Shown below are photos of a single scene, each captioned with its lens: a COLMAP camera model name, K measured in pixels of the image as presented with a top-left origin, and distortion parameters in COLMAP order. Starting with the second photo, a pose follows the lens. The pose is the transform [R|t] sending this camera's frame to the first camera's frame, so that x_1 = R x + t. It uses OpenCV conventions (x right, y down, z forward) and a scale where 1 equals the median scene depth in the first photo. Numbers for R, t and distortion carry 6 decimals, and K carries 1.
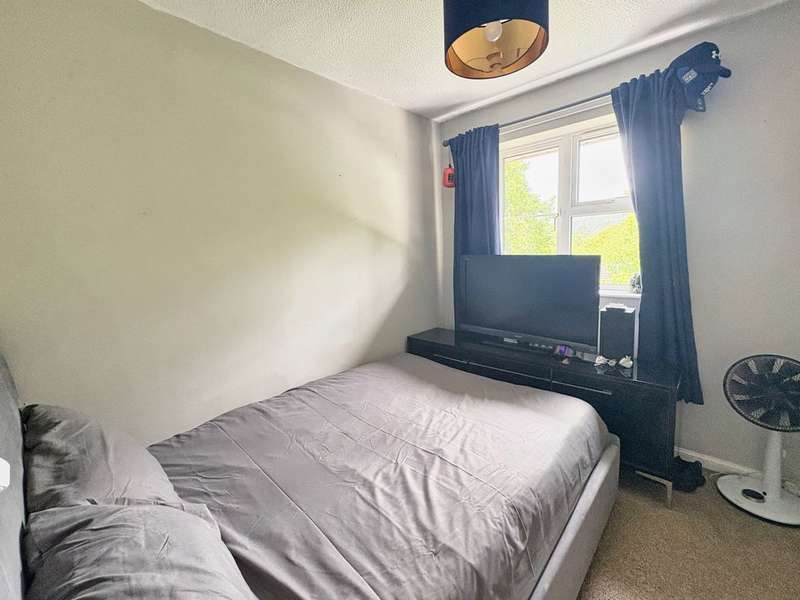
lens RADIAL K [[325.3, 0, 403.5], [0, 325.3, 295.7], [0, 0, 1]] dist [0.000149, 0.000114]
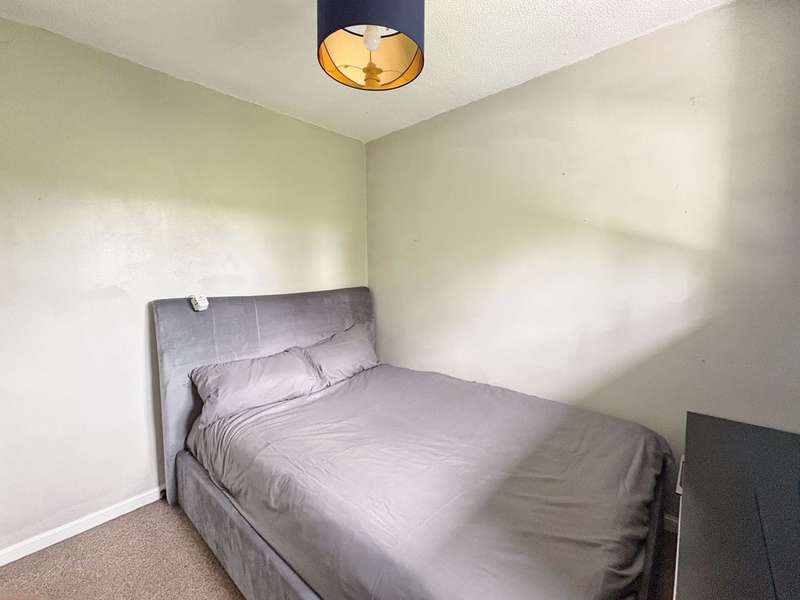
lens RADIAL K [[325.3, 0, 403.5], [0, 325.3, 301.3], [0, 0, 1]] dist [0.000149, 0.000114]
pose [[0.051415, 0.112325, -0.992340, 0.915243], [-0.133226, 0.985545, 0.104653, -0.102460], [0.989751, 0.126825, 0.065636, 0.794091]]
